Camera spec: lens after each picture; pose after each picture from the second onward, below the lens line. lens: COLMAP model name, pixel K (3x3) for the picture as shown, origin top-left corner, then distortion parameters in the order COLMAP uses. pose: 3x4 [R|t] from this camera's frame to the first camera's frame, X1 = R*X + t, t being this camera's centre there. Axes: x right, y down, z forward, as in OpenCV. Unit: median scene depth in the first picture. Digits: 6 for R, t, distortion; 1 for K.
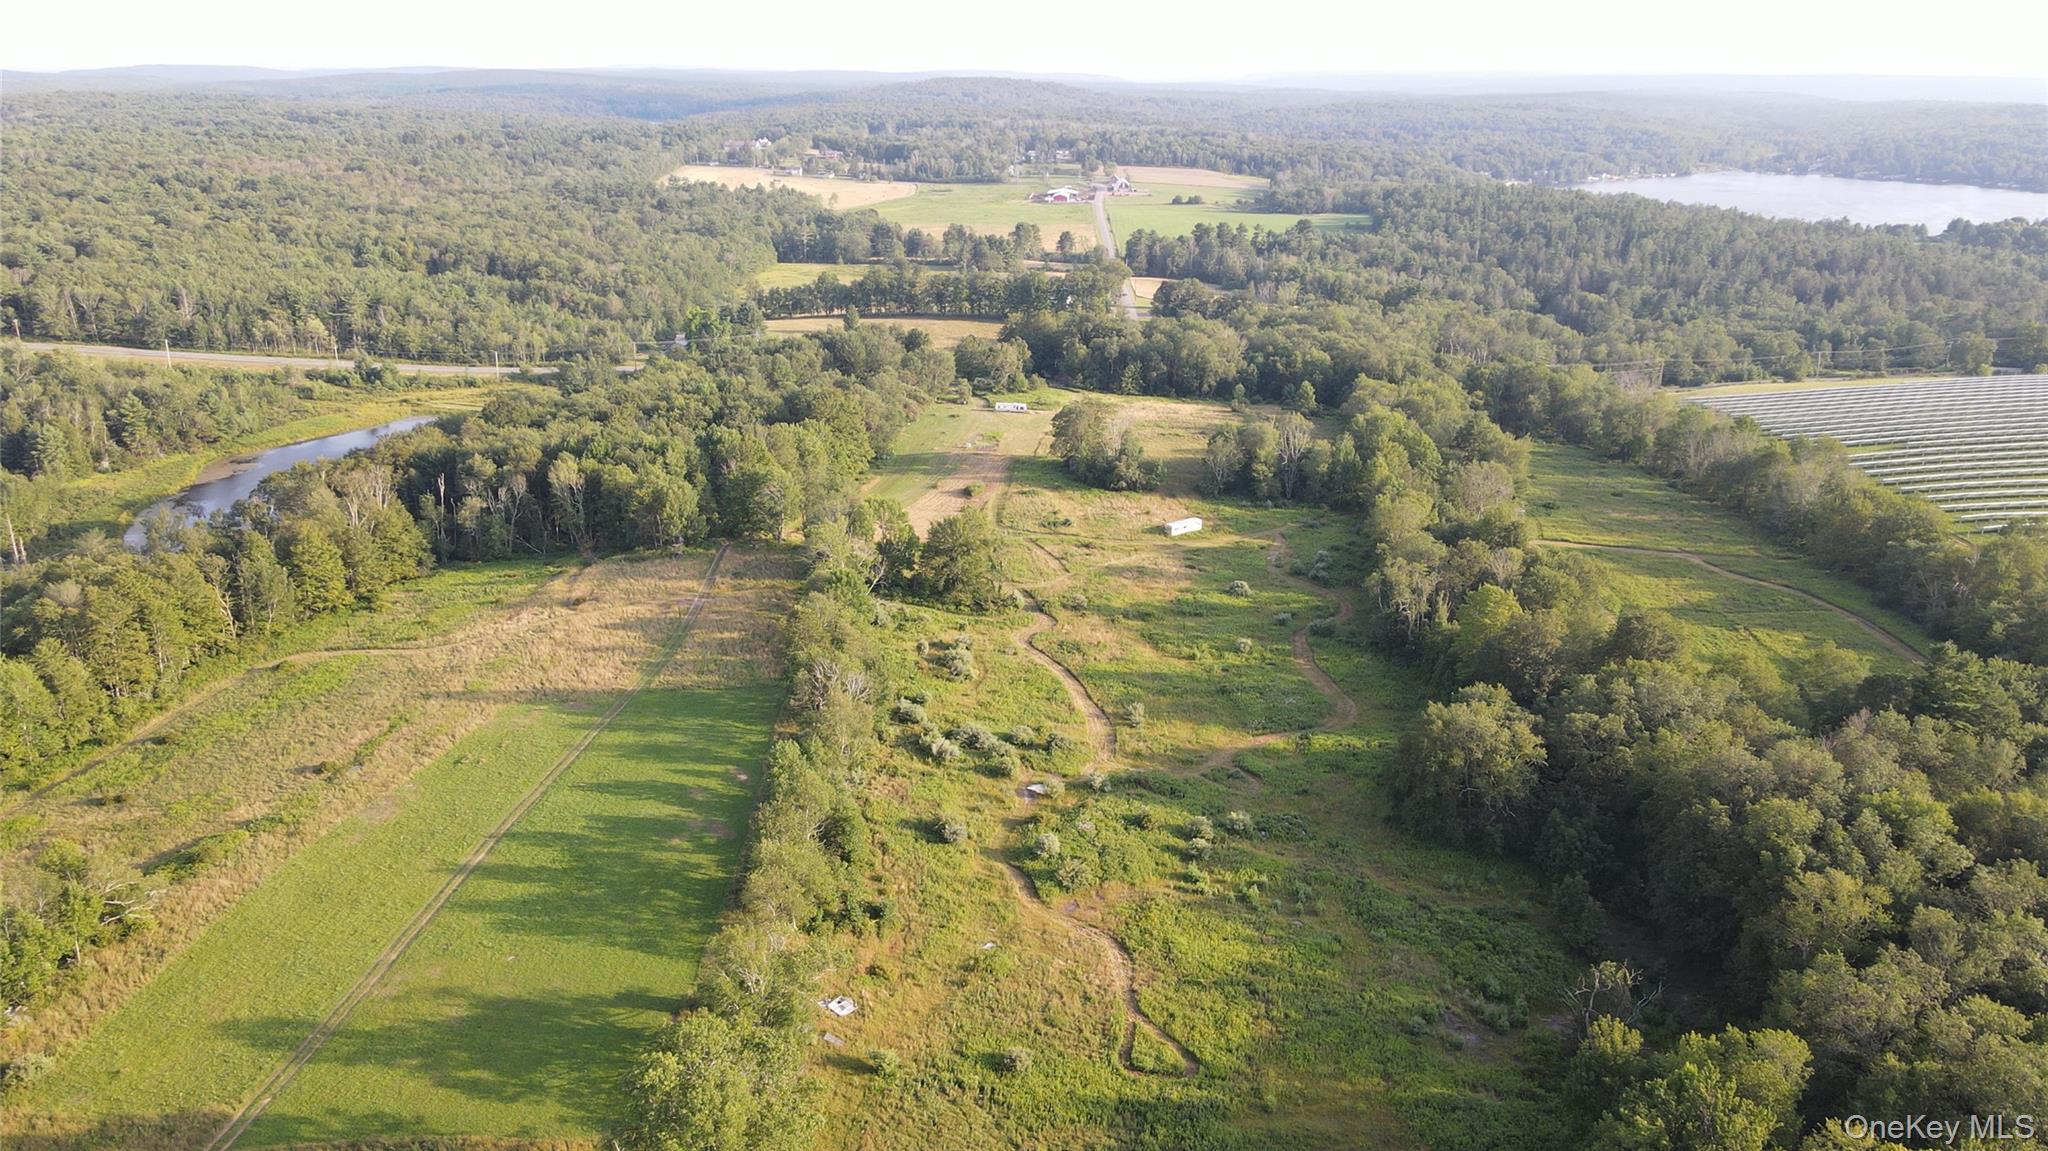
lens RADIAL K [[1519.7, 0, 1024.0], [0, 1519.7, 575.5], [0, 0, 1]] dist [-0.004989, 0.056325]
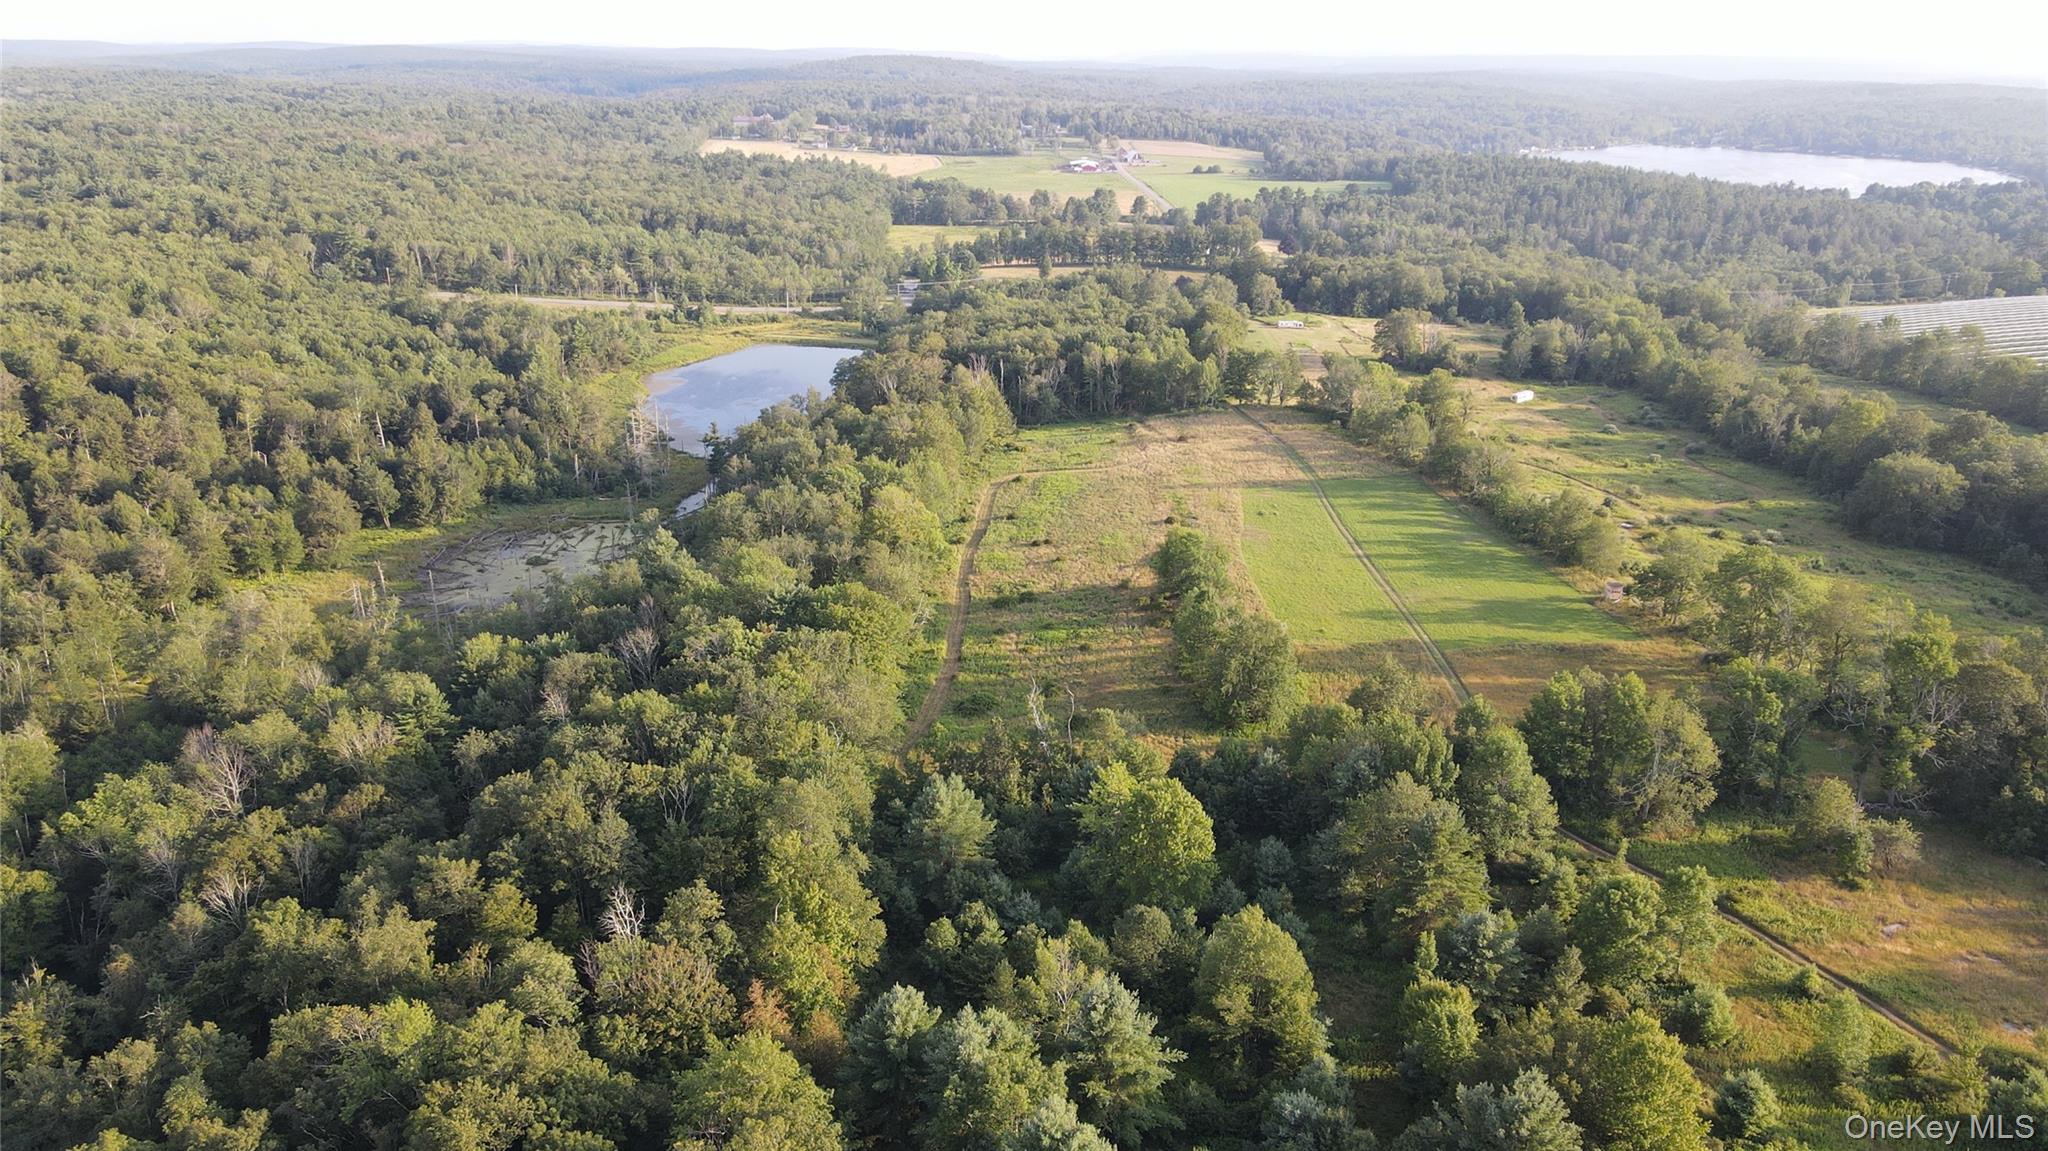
lens RADIAL K [[1528.5, 0, 1024.0], [0, 1528.5, 575.5], [0, 0, 1]] dist [0.001174, 0.068429]
pose [[0.995843, -0.026628, 0.087112, -0.175125], [0.025665, 0.999597, 0.012155, 0.037722], [-0.087401, -0.009868, 0.996124, -0.116074]]
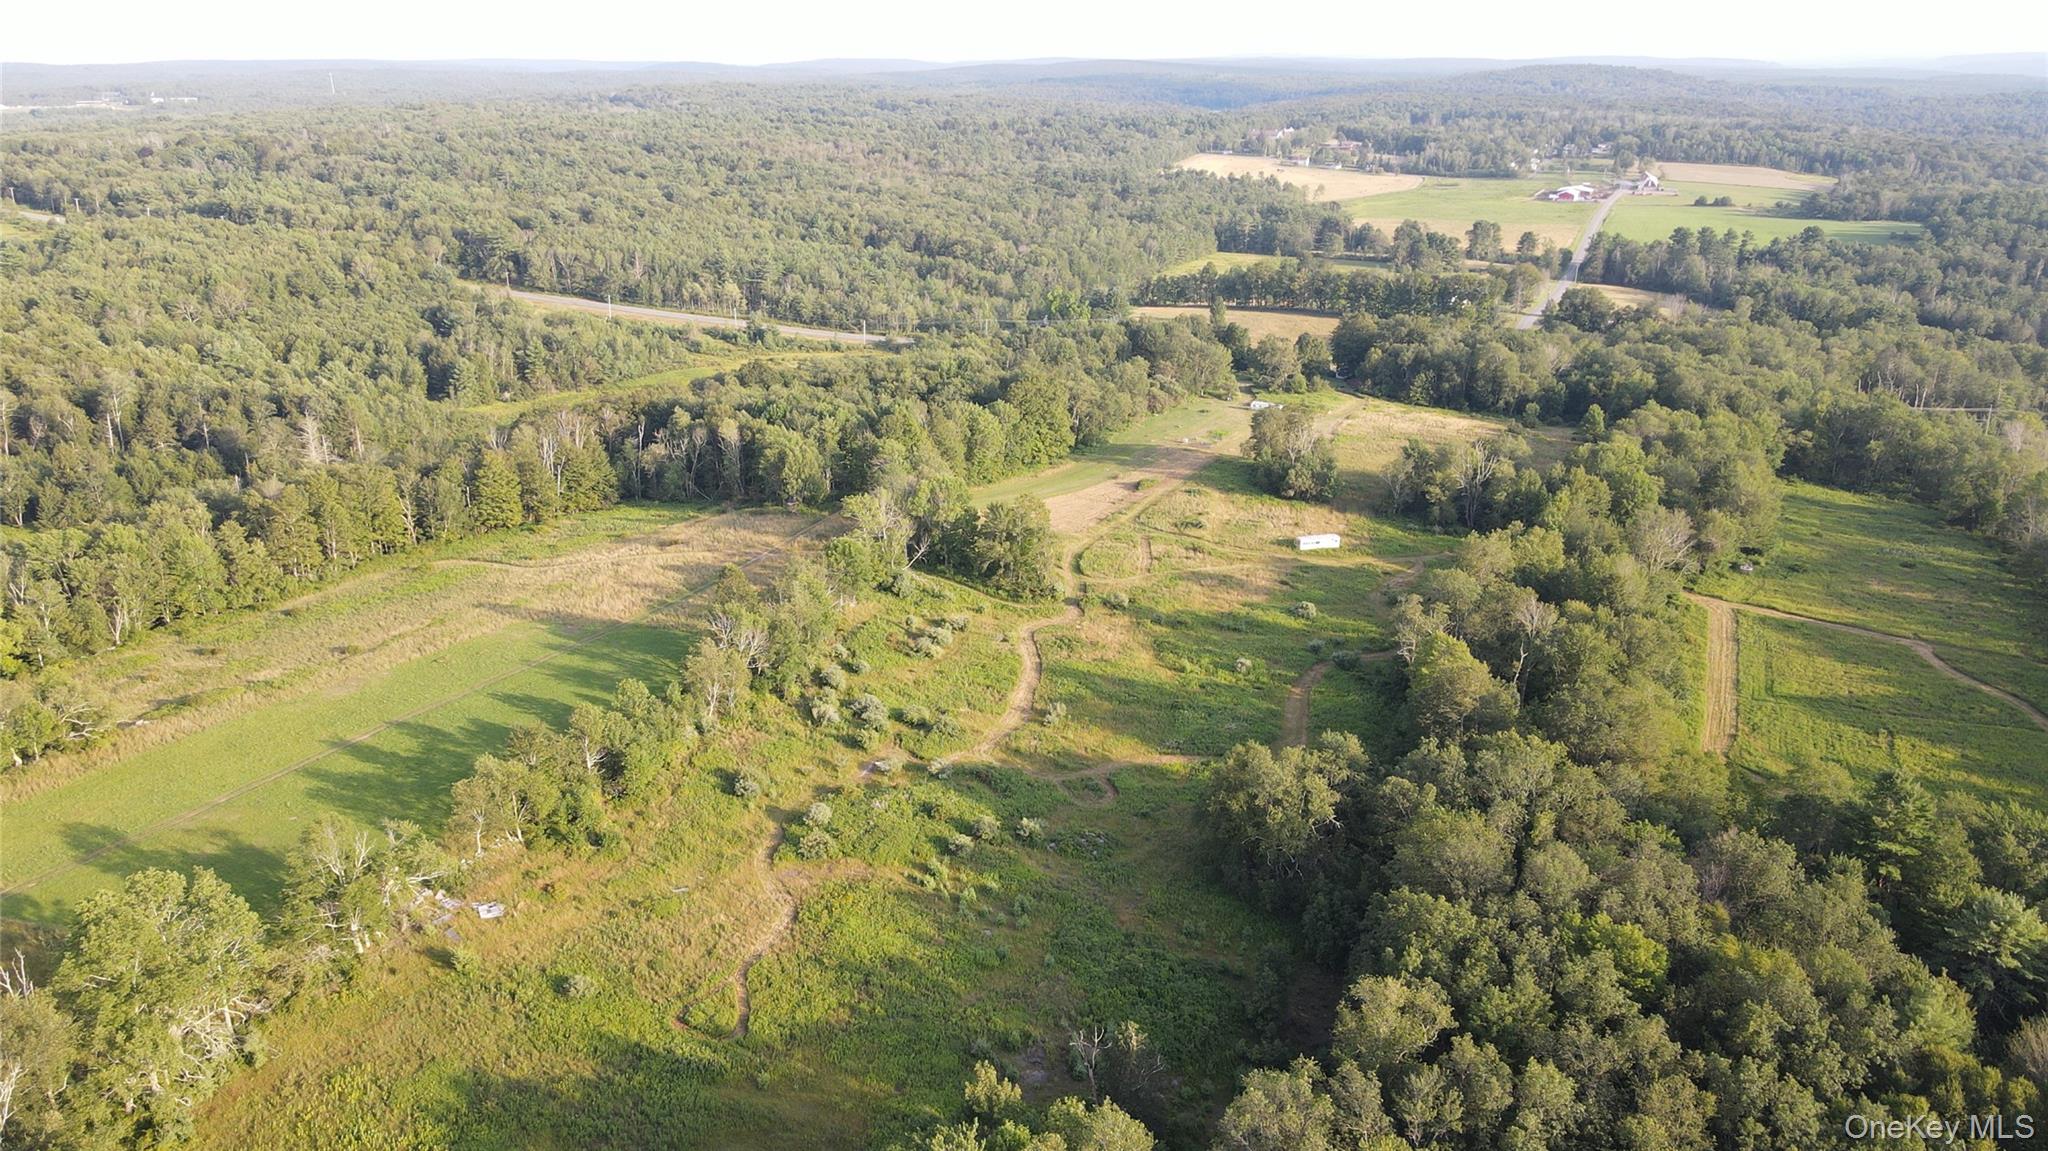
lens RADIAL K [[1519.7, 0, 1024.0], [0, 1519.7, 575.5], [0, 0, 1]] dist [-0.004989, 0.056325]
pose [[0.926478, 0.118892, -0.357076, 0.107861], [-0.116431, 0.992791, 0.028463, -0.006604], [0.357885, 0.015204, 0.933642, 0.016913]]
